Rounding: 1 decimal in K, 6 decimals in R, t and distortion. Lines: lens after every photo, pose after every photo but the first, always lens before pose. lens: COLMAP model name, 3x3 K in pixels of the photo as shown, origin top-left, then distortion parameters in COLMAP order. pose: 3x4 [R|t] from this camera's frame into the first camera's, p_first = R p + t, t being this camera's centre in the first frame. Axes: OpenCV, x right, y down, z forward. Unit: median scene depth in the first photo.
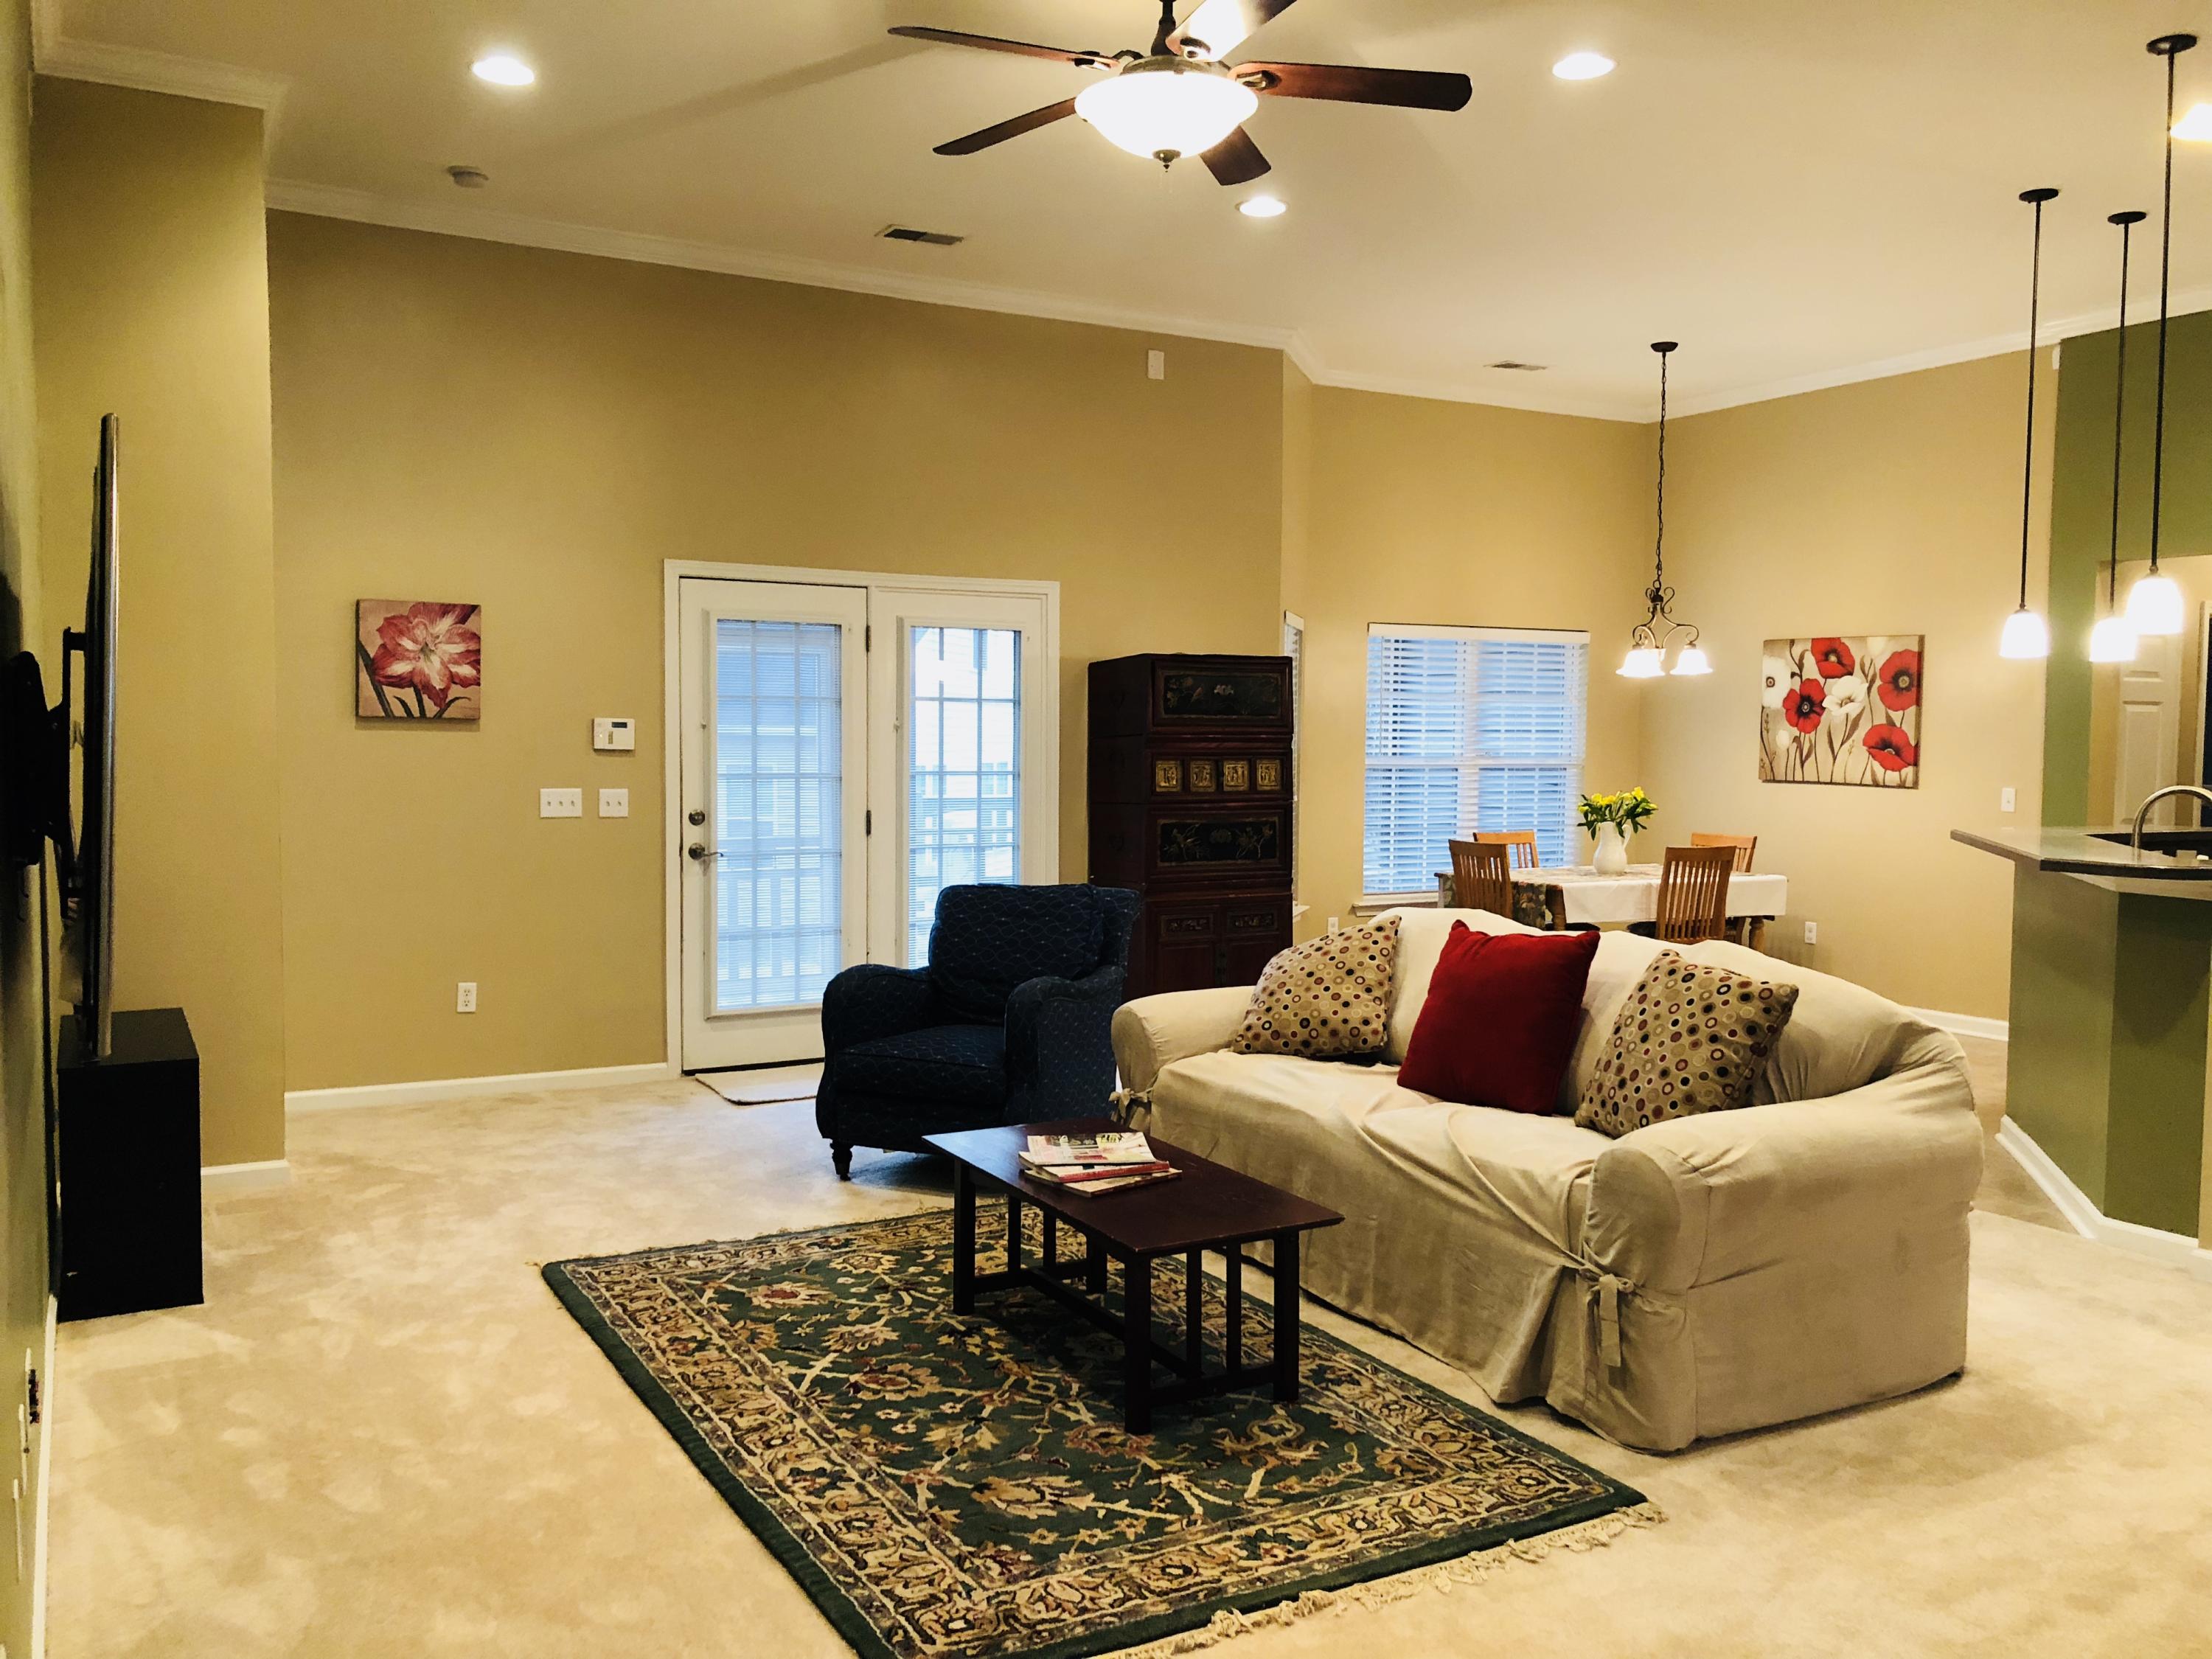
lens RADIAL K [[1838.8, 0, 1111.3], [0, 1838.8, 813.6], [0, 0, 1]] dist [0.008658, 0.008539]
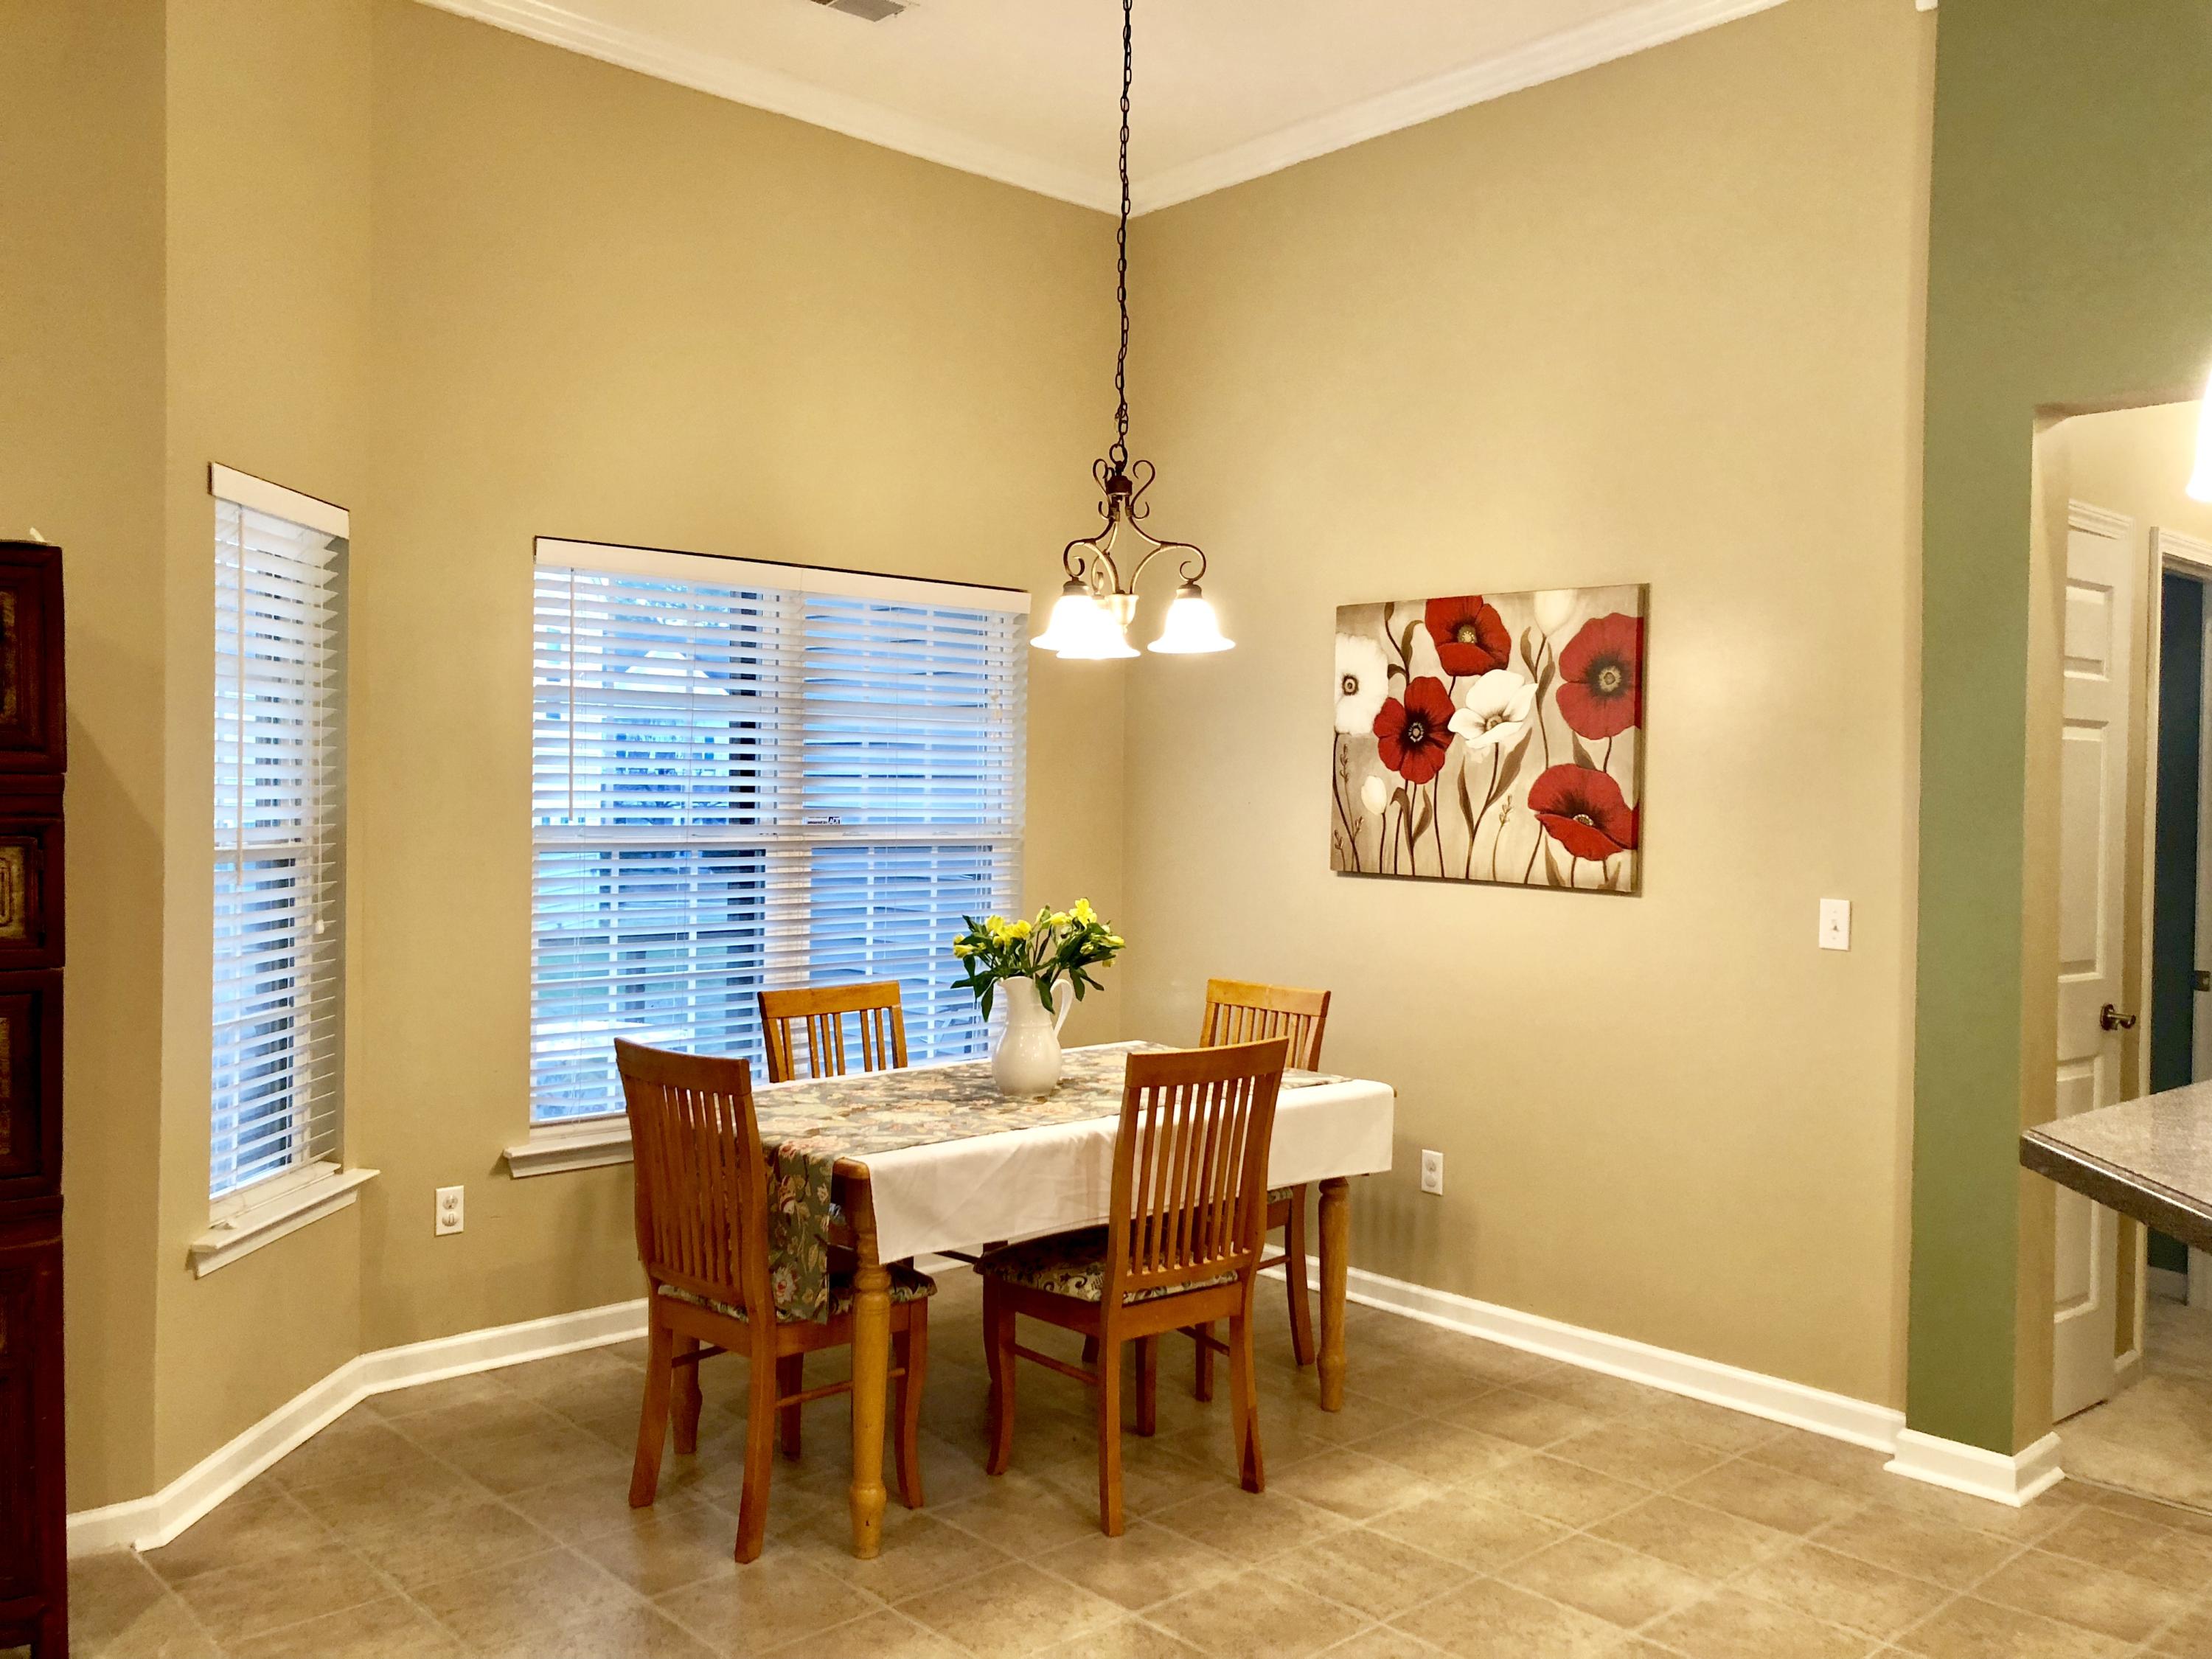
lens RADIAL K [[1838.8, 0, 1111.9], [0, 1838.8, 819.7], [0, 0, 1]] dist [0.008658, 0.008539]
pose [[0.974704, -0.001163, 0.223497, 0.190681], [0.006197, 0.999743, -0.021824, -0.024037], [-0.223414, 0.022657, 0.974460, 0.552258]]
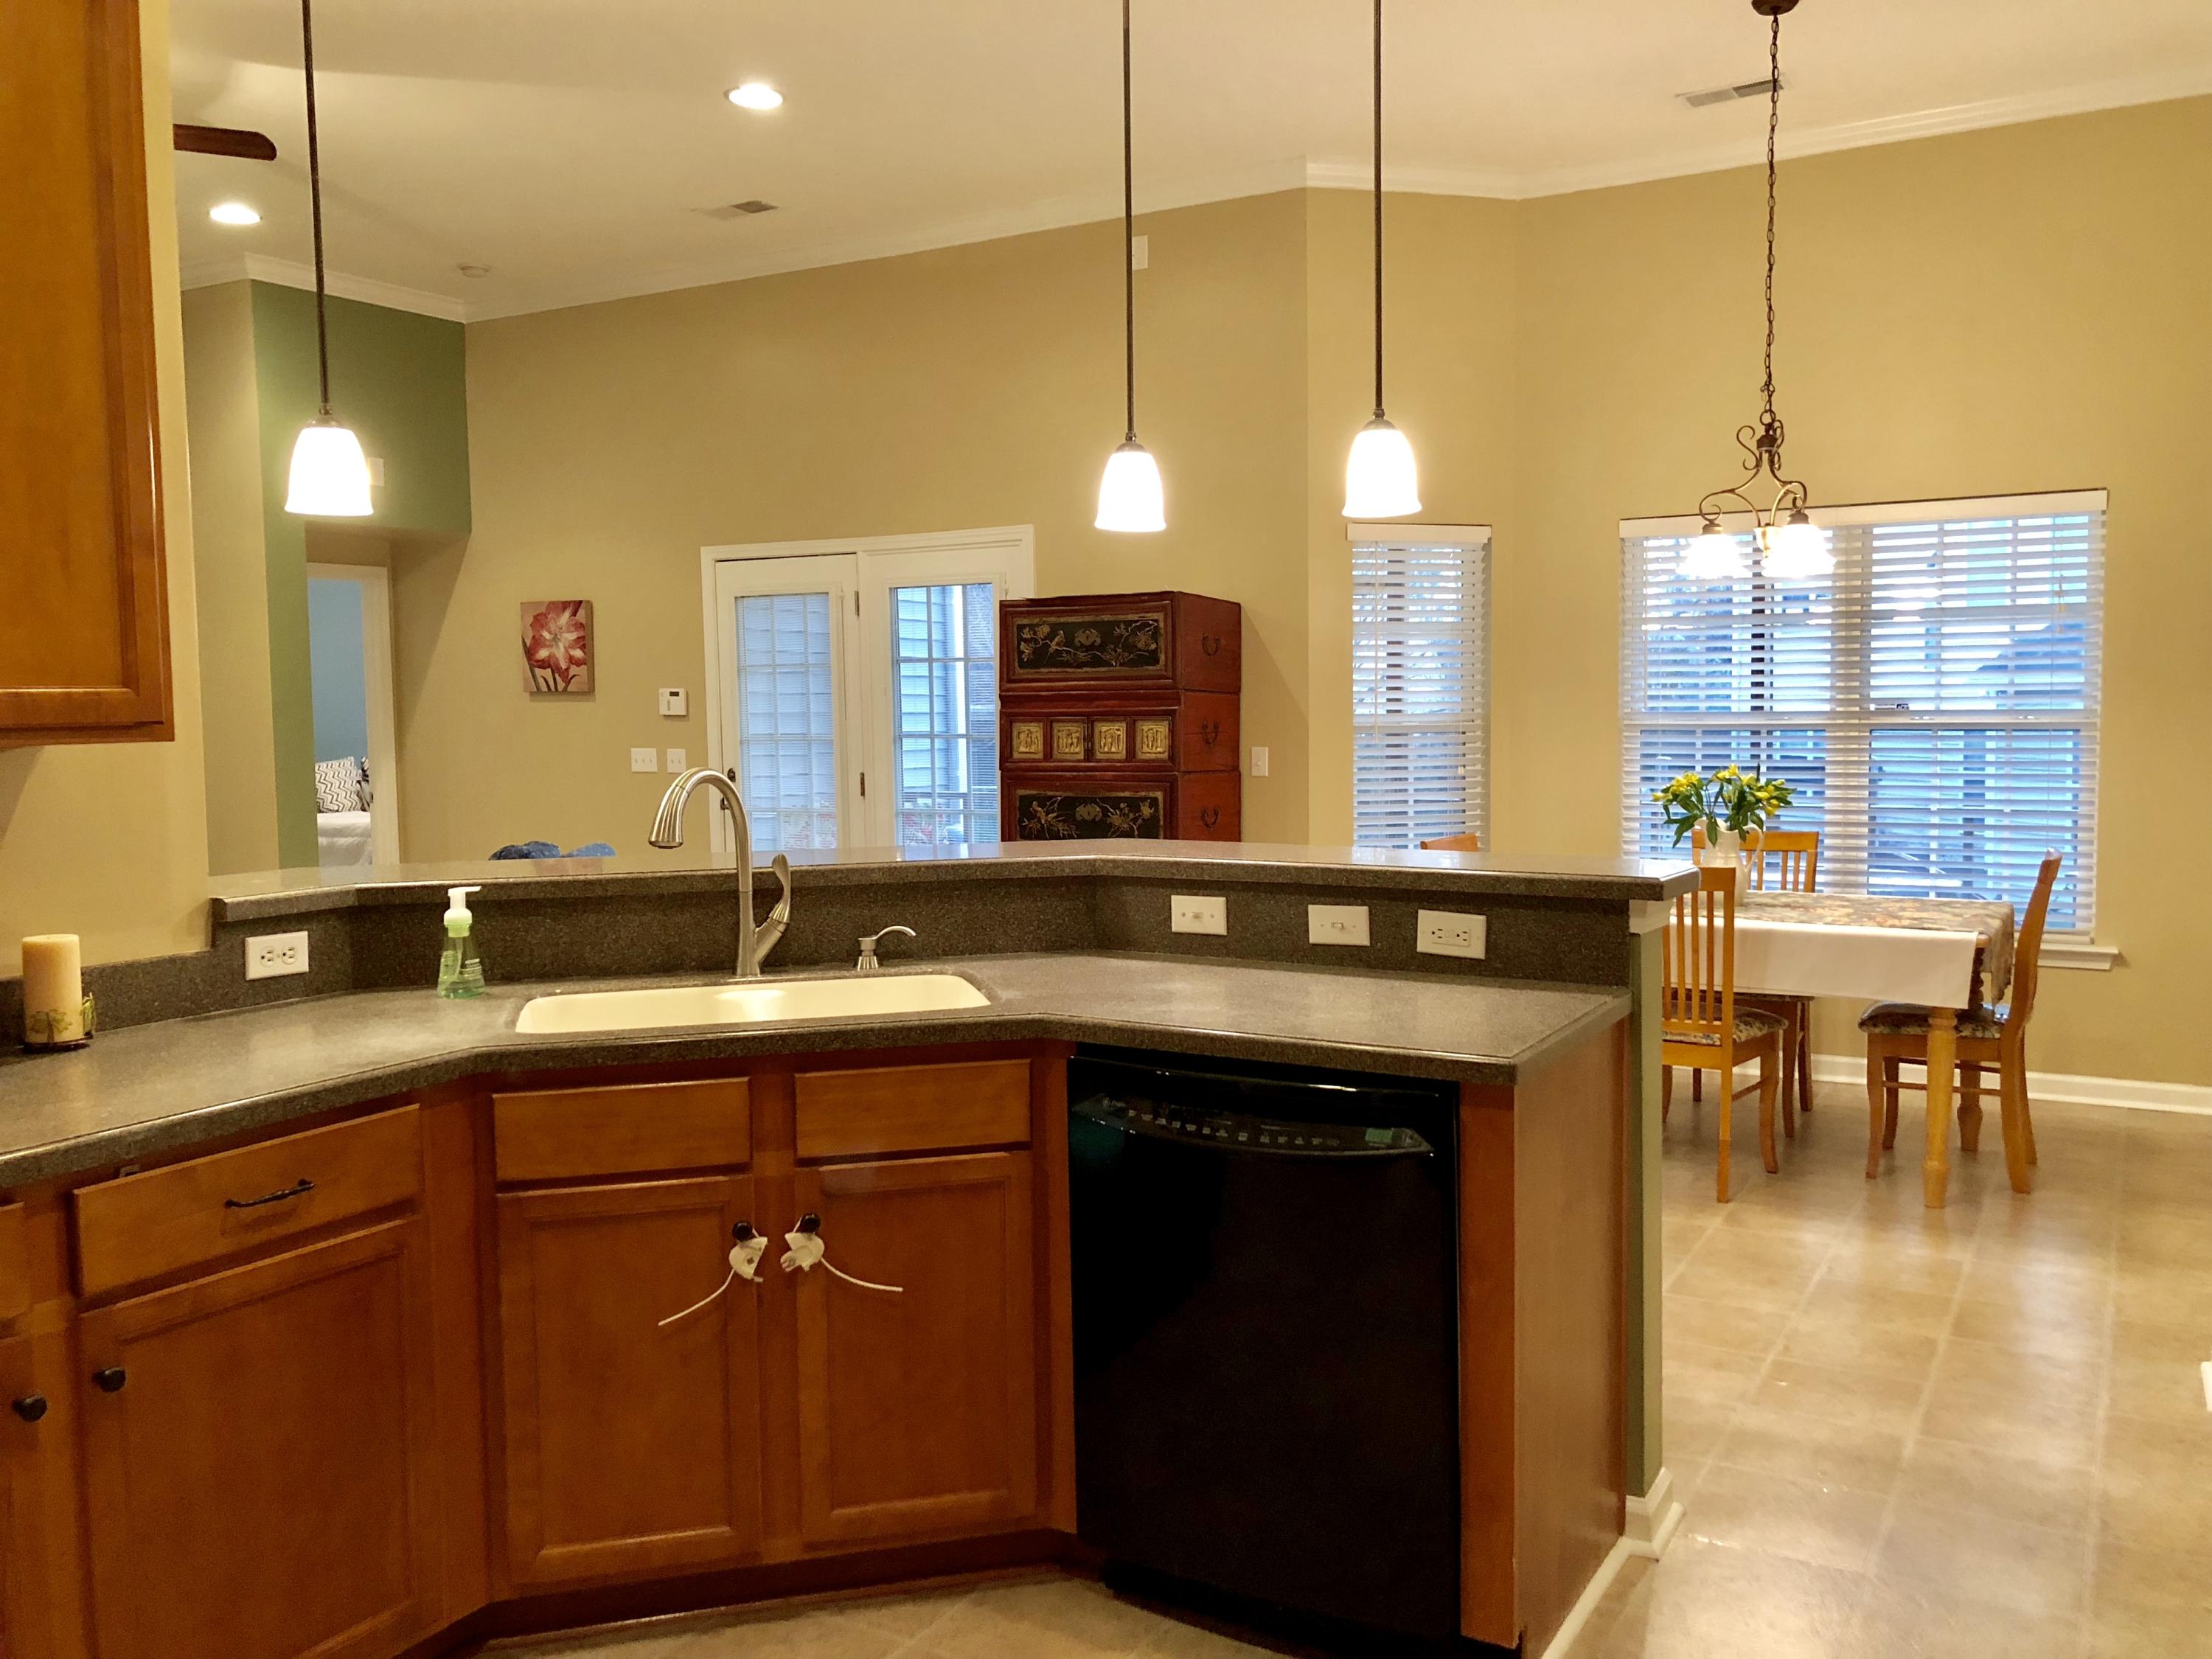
lens RADIAL K [[1838.8, 0, 1105.9], [0, 1838.8, 828.1], [0, 0, 1]] dist [0.008658, 0.008539]
pose [[0.504453, 0.045965, -0.862215, 0.692059], [-0.019940, 0.998936, 0.041588, -0.013680], [0.863209, -0.003786, 0.504833, 0.512138]]
